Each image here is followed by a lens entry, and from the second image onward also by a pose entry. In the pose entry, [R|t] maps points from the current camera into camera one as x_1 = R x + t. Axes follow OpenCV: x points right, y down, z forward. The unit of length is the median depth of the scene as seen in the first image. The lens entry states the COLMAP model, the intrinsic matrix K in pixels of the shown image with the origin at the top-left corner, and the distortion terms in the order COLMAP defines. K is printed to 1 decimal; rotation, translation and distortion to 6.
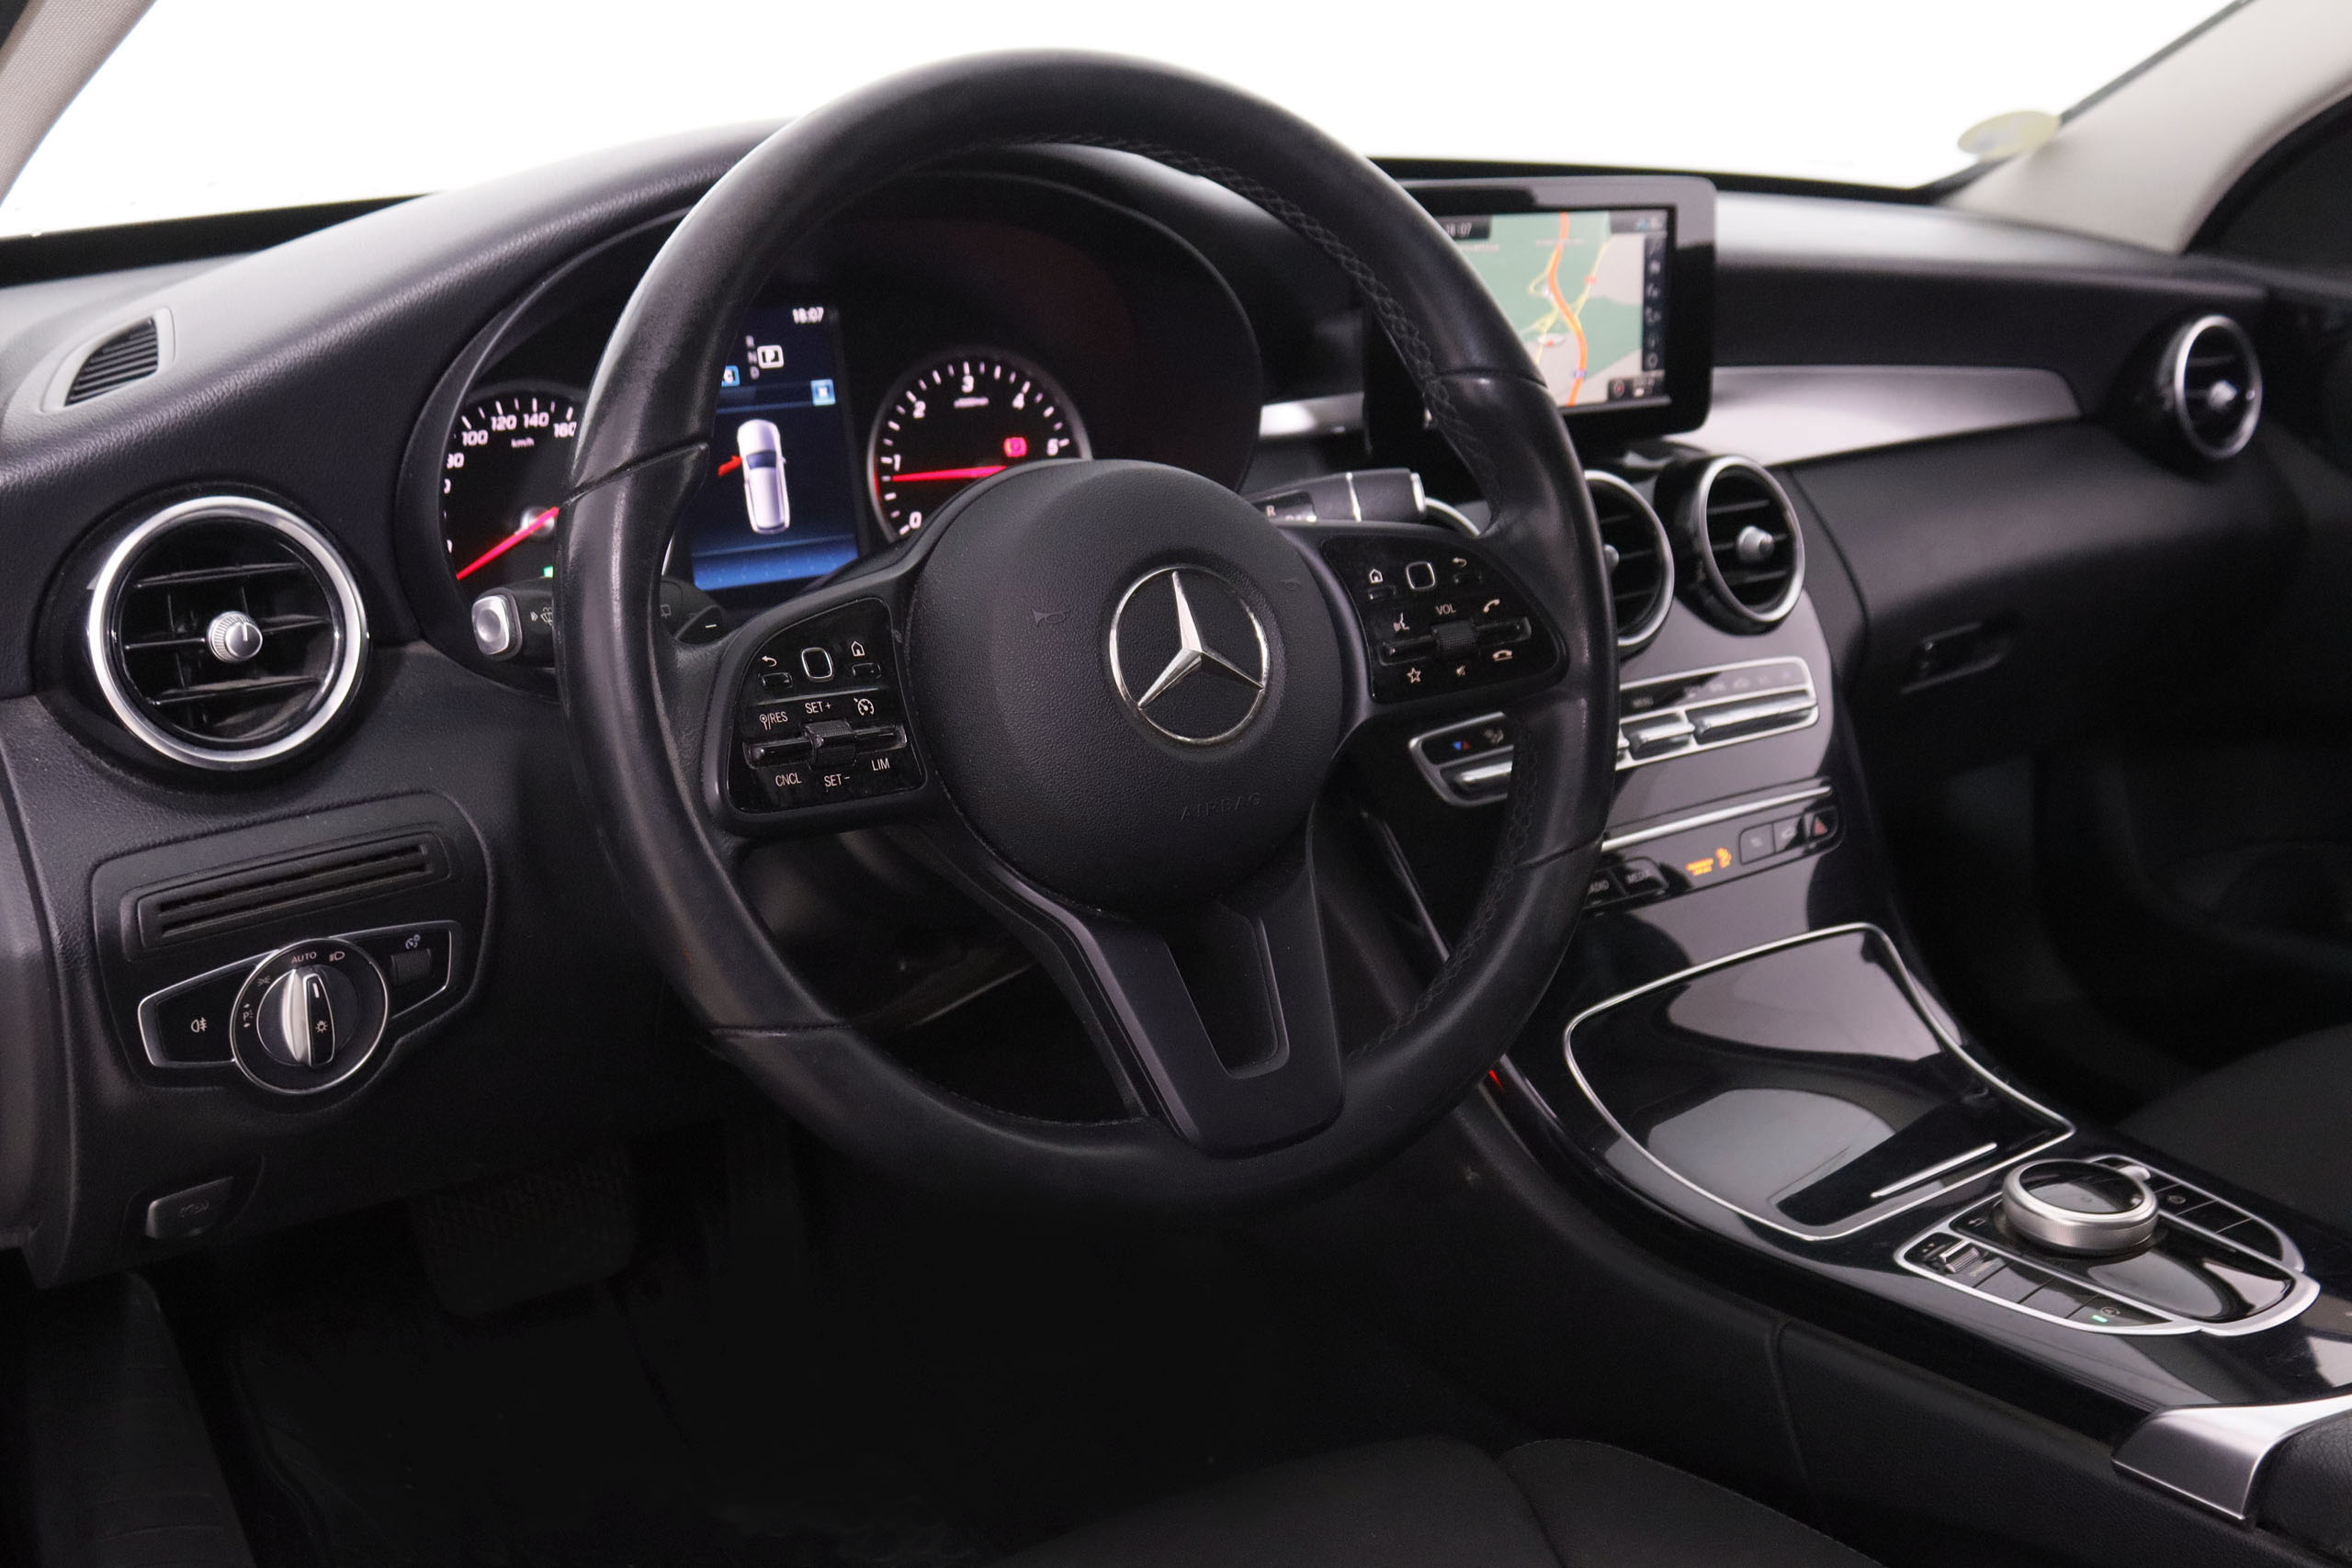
lens RADIAL K [[2290.8, 0, 1182.9], [0, 2290.8, 786.4], [0, 0, 1]] dist [-0.087001, 0.000000]
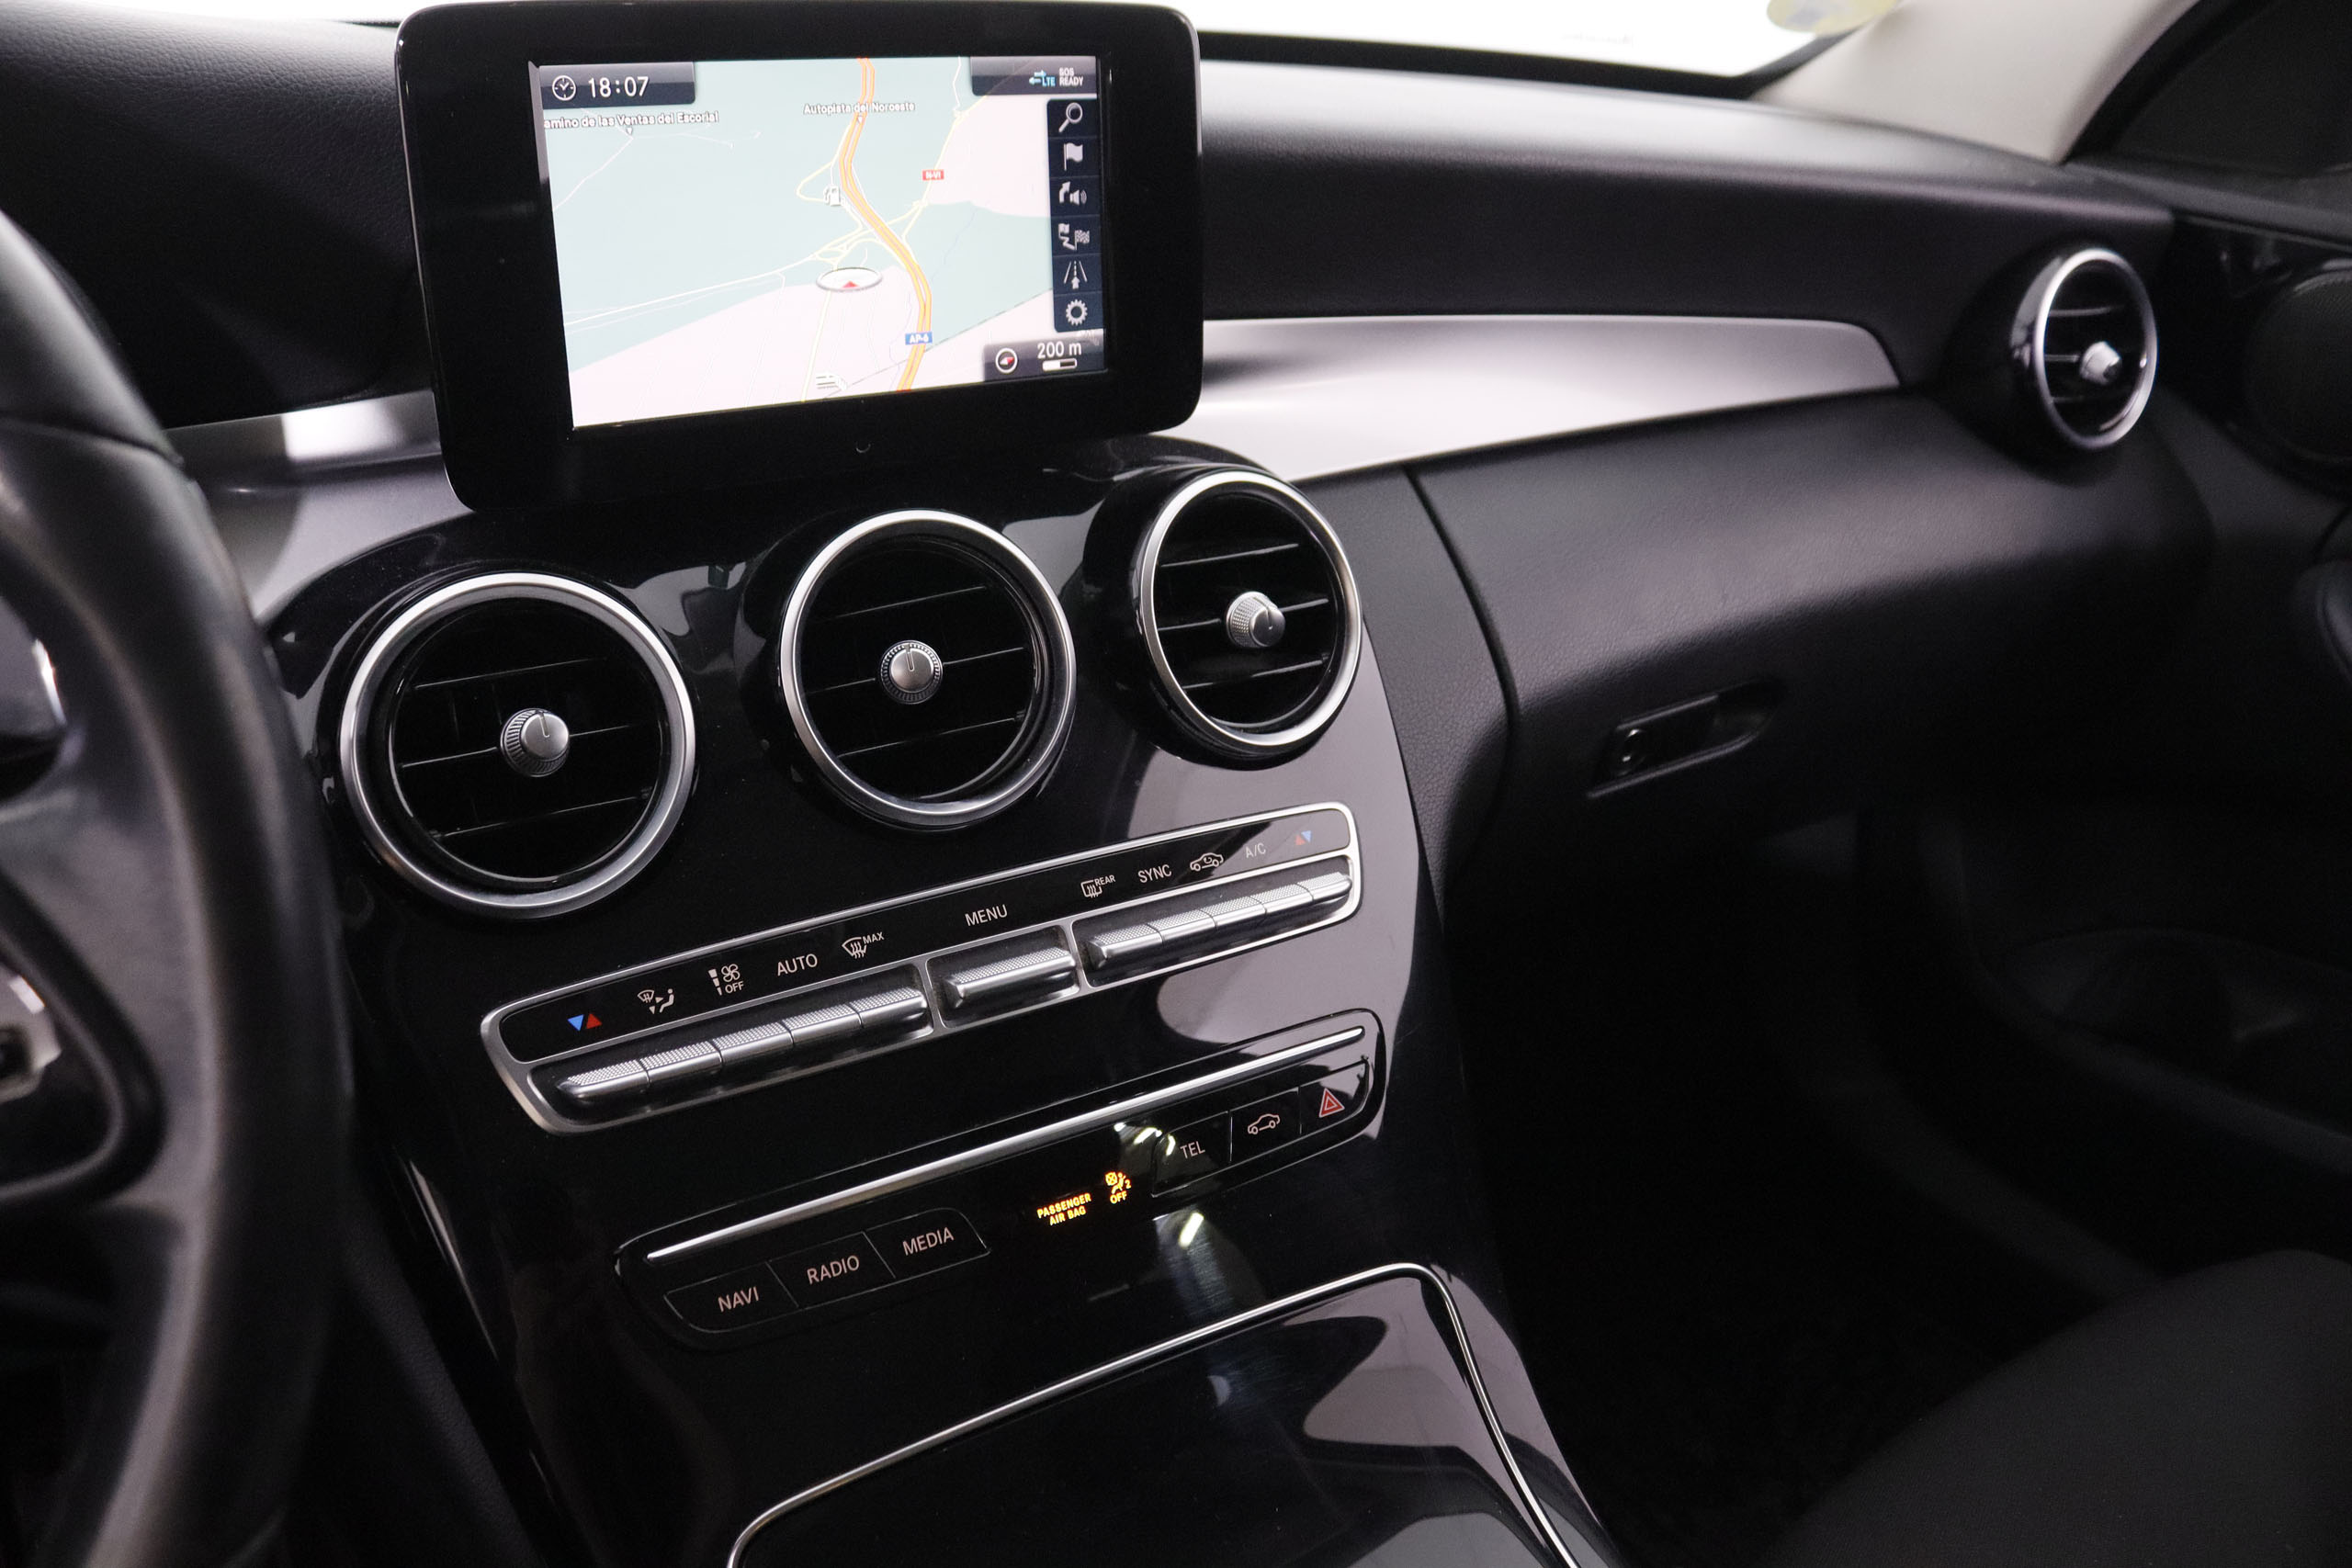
lens RADIAL K [[1893.3, 0, 1179.6], [0, 1893.3, 772.9], [0, 0, 1]] dist [-0.147779, 0.043987]
pose [[0.997891, 0.026411, -0.059294, 0.287441], [-0.021430, 0.996309, 0.083127, -0.117663], [0.061271, -0.081681, 0.994773, 0.548200]]
